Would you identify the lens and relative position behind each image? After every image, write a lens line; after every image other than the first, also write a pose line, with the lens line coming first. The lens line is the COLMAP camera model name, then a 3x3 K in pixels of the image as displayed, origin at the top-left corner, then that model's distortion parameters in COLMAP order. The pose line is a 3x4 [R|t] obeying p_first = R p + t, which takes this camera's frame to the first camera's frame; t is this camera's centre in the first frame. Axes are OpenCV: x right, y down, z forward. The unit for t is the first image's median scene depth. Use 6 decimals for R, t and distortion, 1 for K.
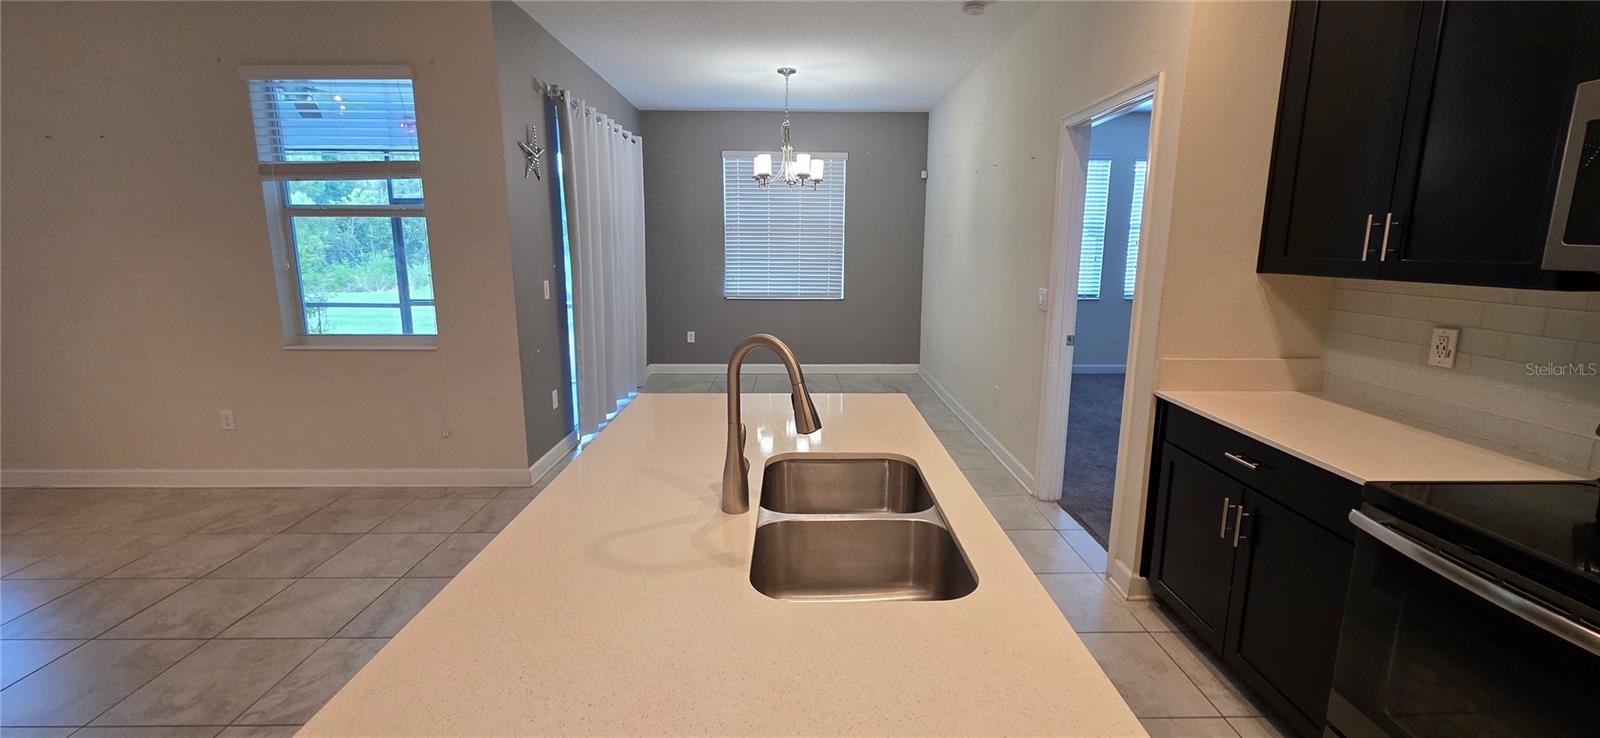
lens RADIAL K [[639.3, 0, 800.3], [0, 639.3, 360.1], [0, 0, 1]] dist [0.003379, -0.001082]
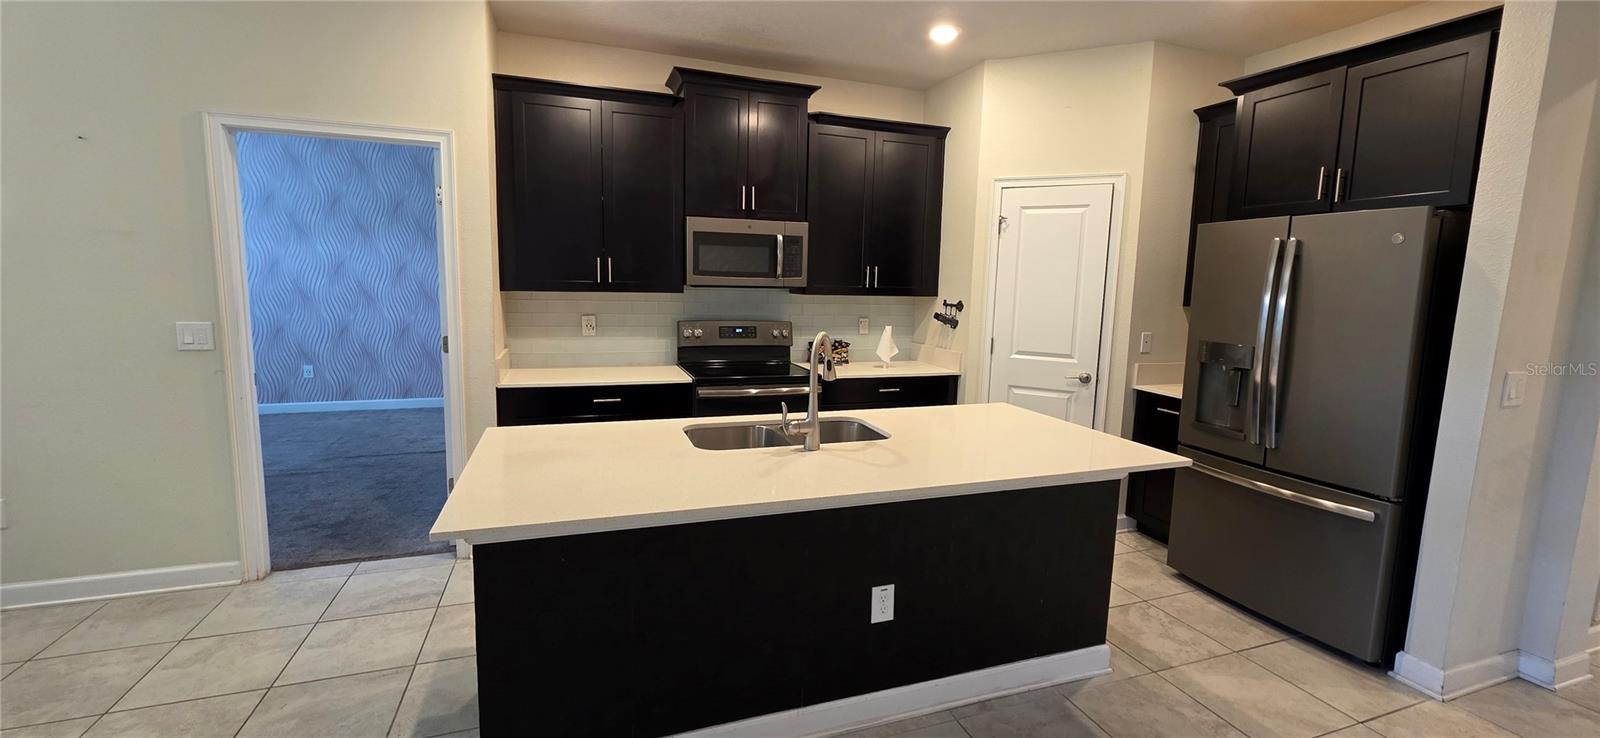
lens RADIAL K [[639.3, 0, 800.1], [0, 639.3, 357.7], [0, 0, 1]] dist [0.003379, -0.001082]
pose [[-0.324753, -0.126115, 0.937353, -0.843420], [0.148156, 0.972052, 0.182113, -0.147840], [-0.934123, 0.198016, -0.296992, 0.802853]]
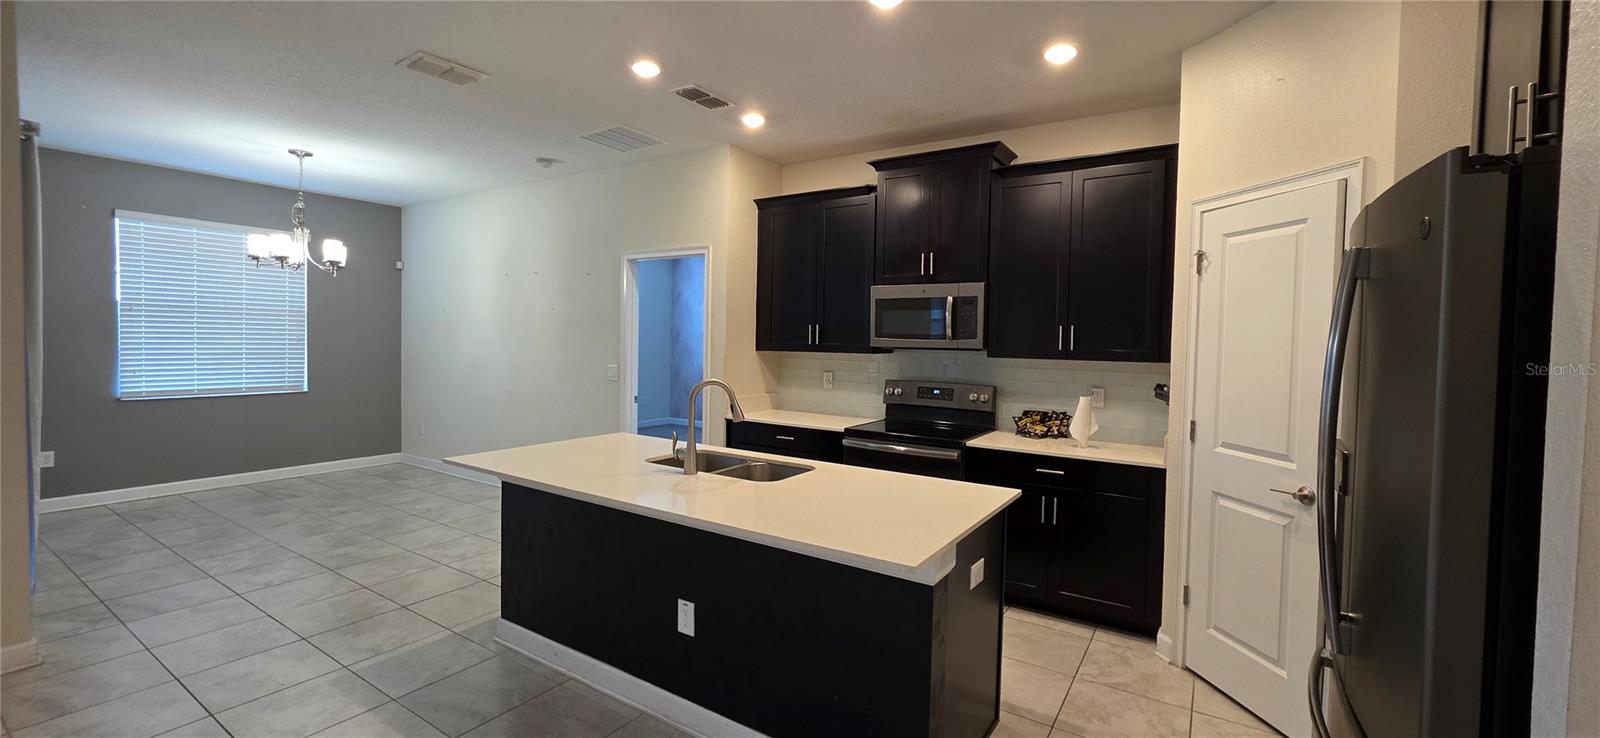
lens RADIAL K [[639.3, 0, 802.1], [0, 639.3, 355.1], [0, 0, 1]] dist [0.003379, -0.001082]
pose [[0.559227, -0.015122, 0.828877, -0.819417], [0.135481, 0.988059, -0.073381, 0.039953], [-0.817869, 0.153334, 0.554598, -0.202741]]
